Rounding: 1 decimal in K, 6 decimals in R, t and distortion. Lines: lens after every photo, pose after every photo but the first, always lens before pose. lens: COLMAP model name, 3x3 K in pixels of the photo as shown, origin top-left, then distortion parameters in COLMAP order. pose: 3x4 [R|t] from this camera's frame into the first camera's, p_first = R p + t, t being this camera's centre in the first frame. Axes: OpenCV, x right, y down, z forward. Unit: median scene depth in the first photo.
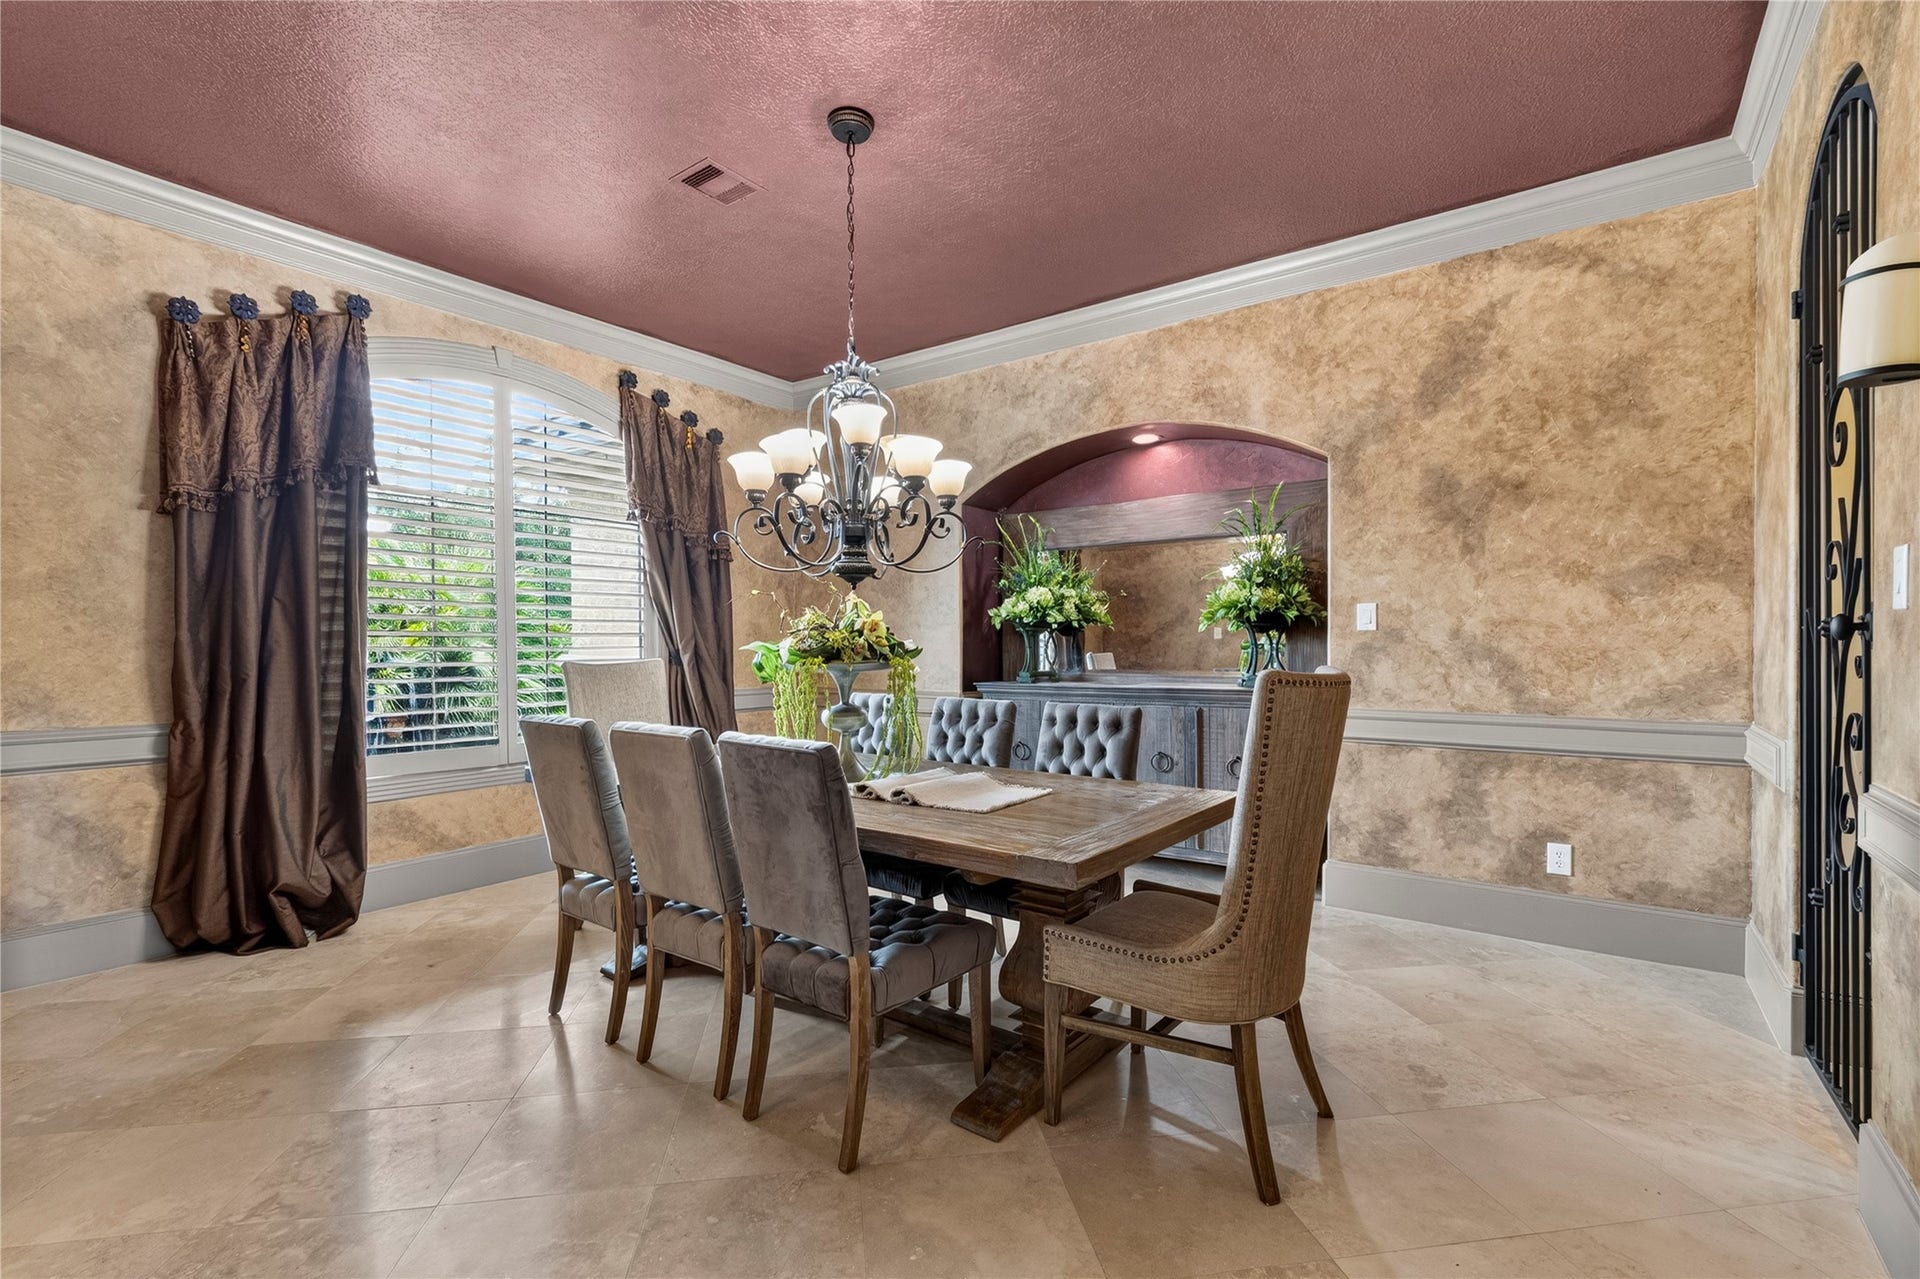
lens RADIAL K [[862.4, 0, 961.6], [0, 862.4, 642.5], [0, 0, 1]] dist [0.000313, -0.001328]
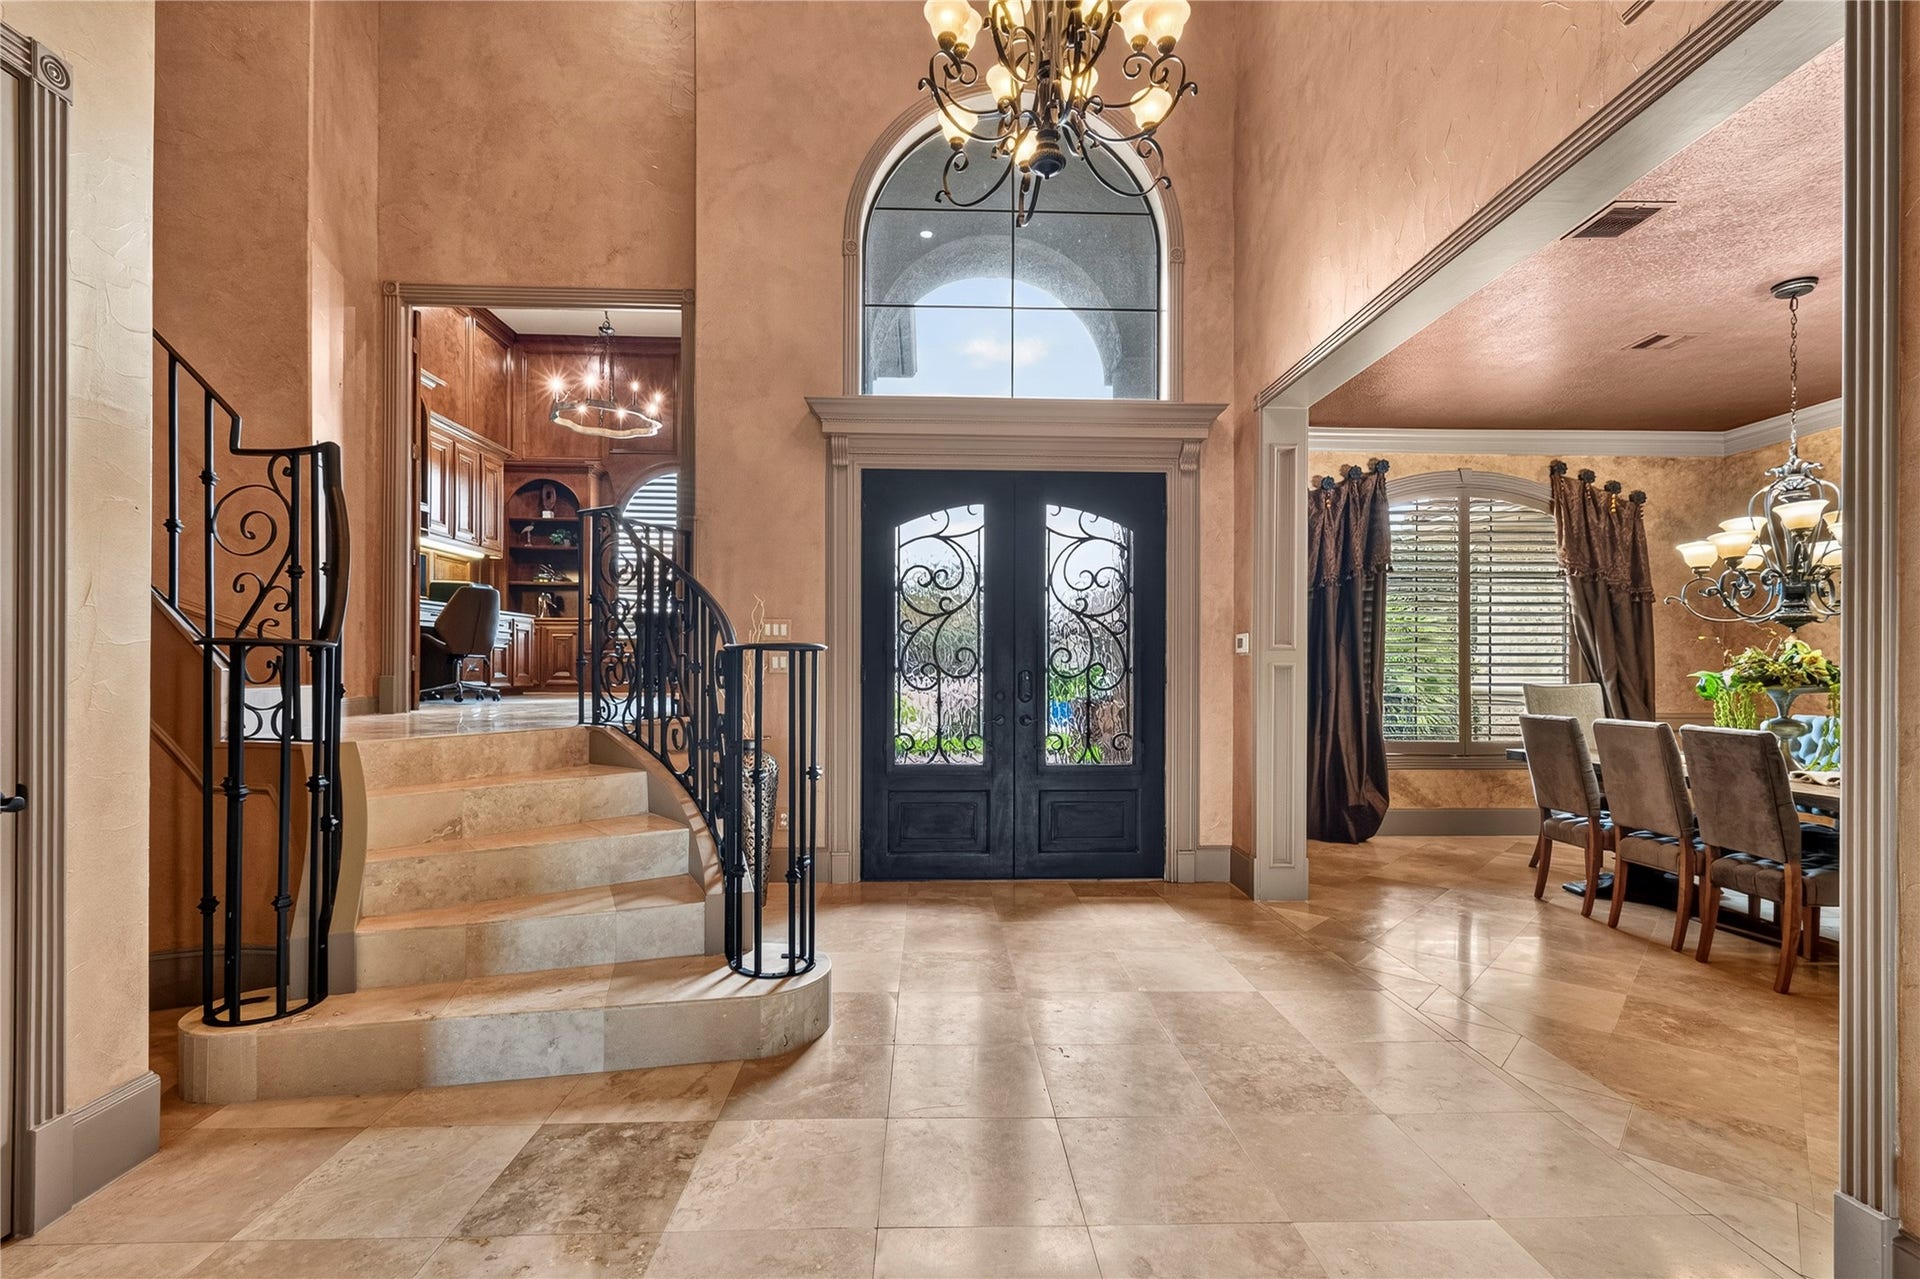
lens RADIAL K [[862.4, 0, 957.8], [0, 862.4, 668.7], [0, 0, 1]] dist [0.000313, -0.001328]
pose [[0.617899, 0.005733, -0.786236, 0.125218], [-0.007688, 0.999970, 0.001250, 0.002519], [0.786220, 0.005272, 0.617925, -0.848361]]
